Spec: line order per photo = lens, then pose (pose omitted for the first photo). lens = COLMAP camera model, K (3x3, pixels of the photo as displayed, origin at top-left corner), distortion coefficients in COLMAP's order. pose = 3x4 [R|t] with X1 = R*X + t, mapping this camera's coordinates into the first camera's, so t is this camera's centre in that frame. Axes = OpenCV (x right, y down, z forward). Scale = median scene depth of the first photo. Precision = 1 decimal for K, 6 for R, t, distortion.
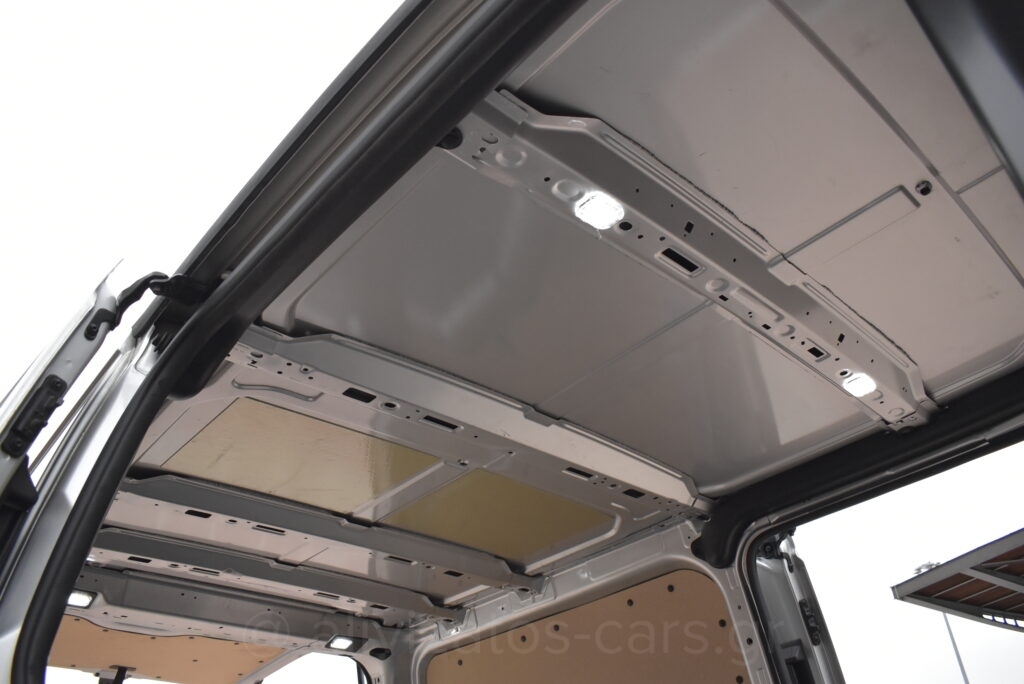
lens RADIAL K [[795.3, 0, 508.6], [0, 795.3, 341.8], [0, 0, 1]] dist [-0.084293, -0.002977]
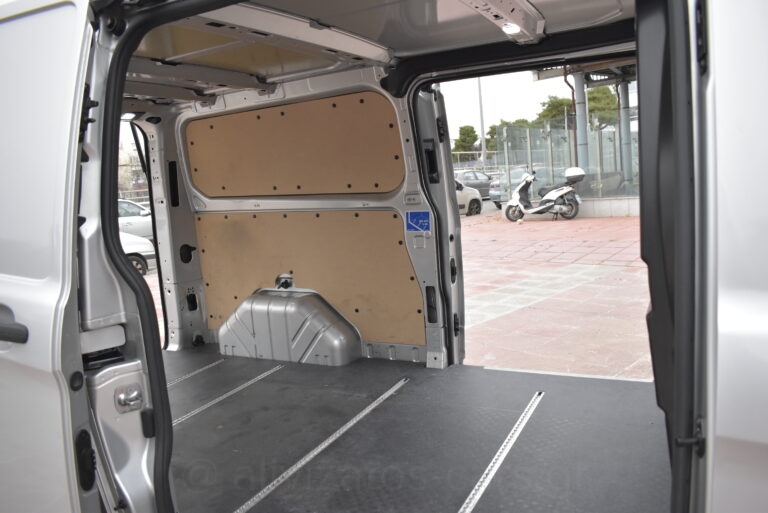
lens RADIAL K [[596.5, 0, 385.0], [0, 596.5, 255.5], [0, 0, 1]] dist [-0.084293, -0.002977]
pose [[0.938342, -0.066119, 0.339326, -0.203421], [-0.172106, 0.761918, 0.624389, -0.238247], [-0.299823, -0.644290, 0.703560, -0.097183]]
